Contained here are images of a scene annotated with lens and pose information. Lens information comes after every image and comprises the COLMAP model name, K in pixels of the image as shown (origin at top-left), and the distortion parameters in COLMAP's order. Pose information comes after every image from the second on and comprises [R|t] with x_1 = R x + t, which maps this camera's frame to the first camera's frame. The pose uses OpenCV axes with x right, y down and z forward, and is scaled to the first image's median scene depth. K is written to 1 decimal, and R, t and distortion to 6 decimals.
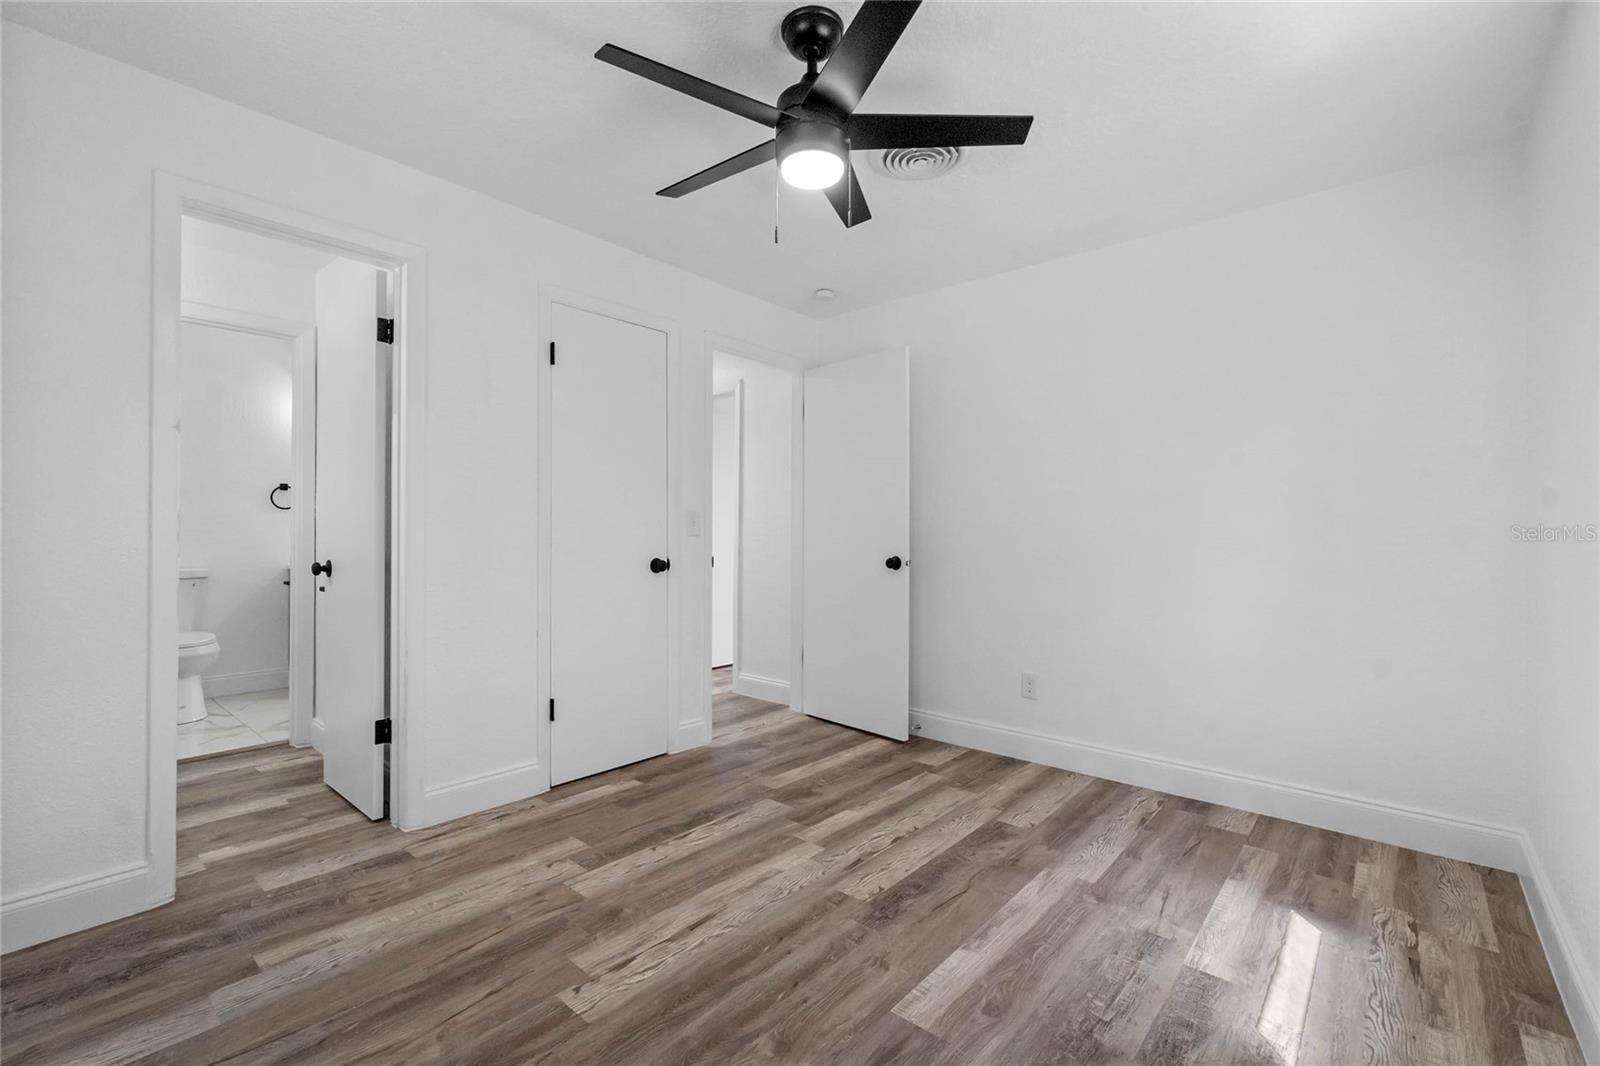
lens RADIAL K [[691.8, 0, 796.2], [0, 691.8, 533.6], [0, 0, 1]] dist [-0.007462, 0.001237]
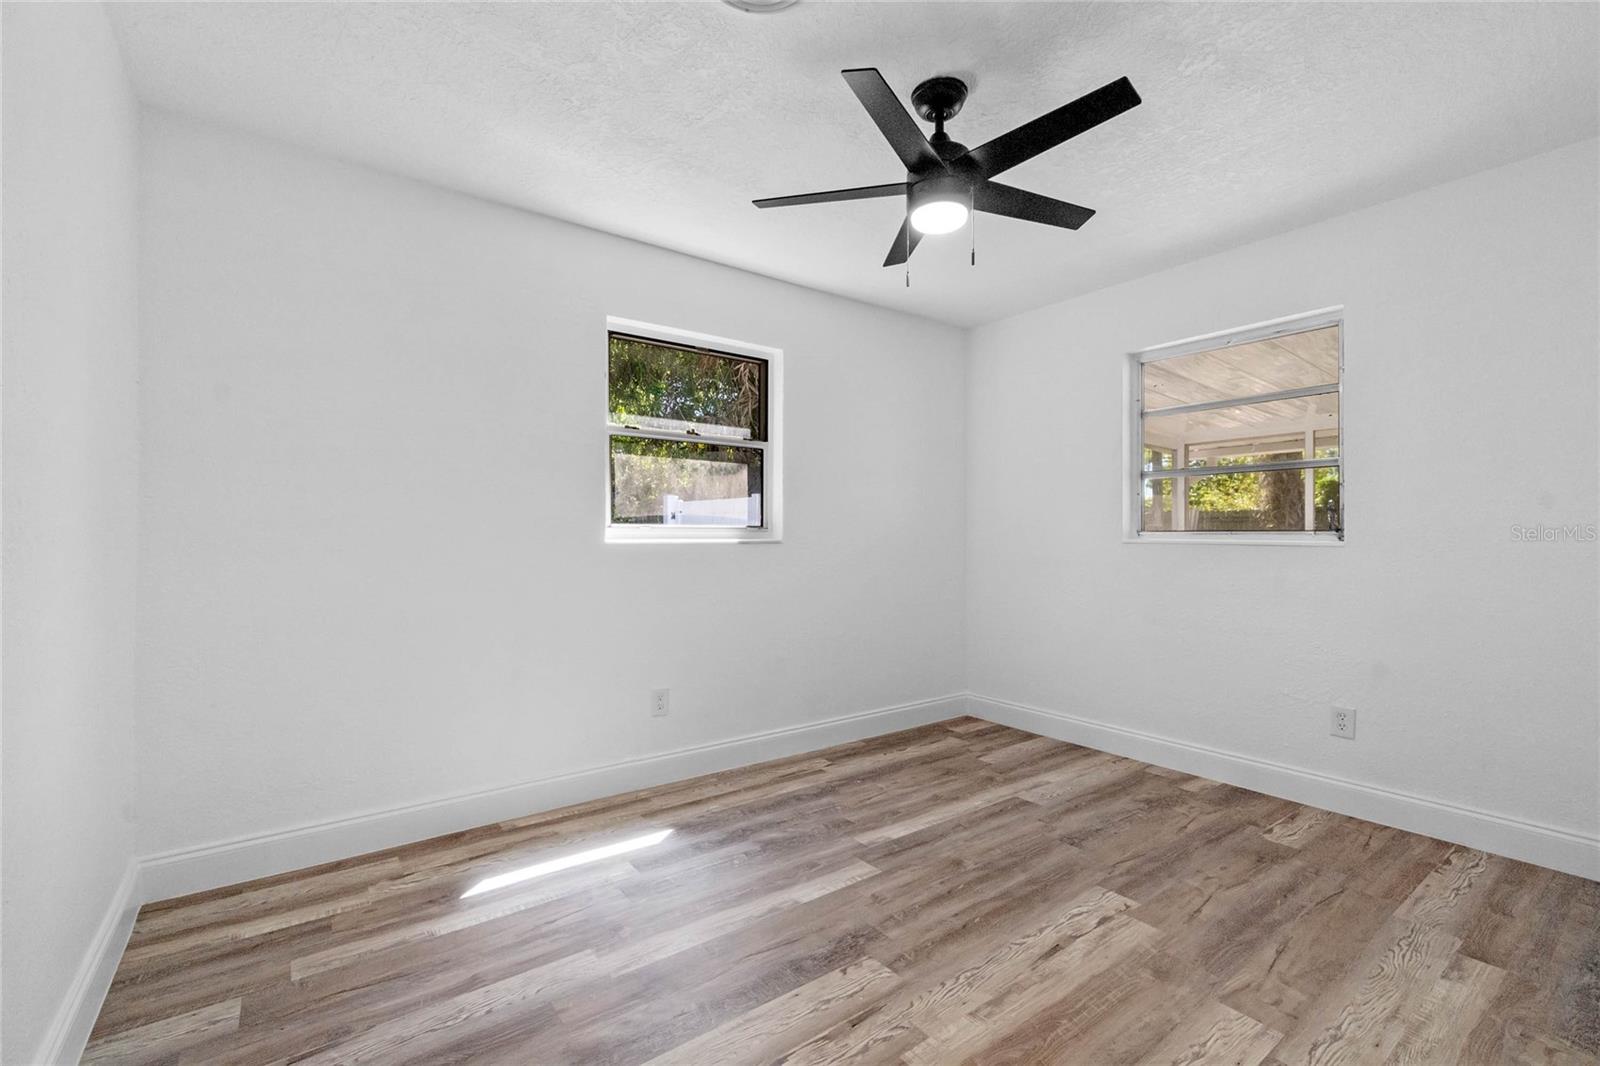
lens RADIAL K [[691.8, 0, 796.2], [0, 691.8, 533.6], [0, 0, 1]] dist [-0.007462, 0.001237]
pose [[-0.976745, -0.007509, 0.214274, 0.006640], [-0.009224, 0.999933, -0.007005, -0.002590], [-0.214207, -0.008818, -0.976749, 2.035944]]
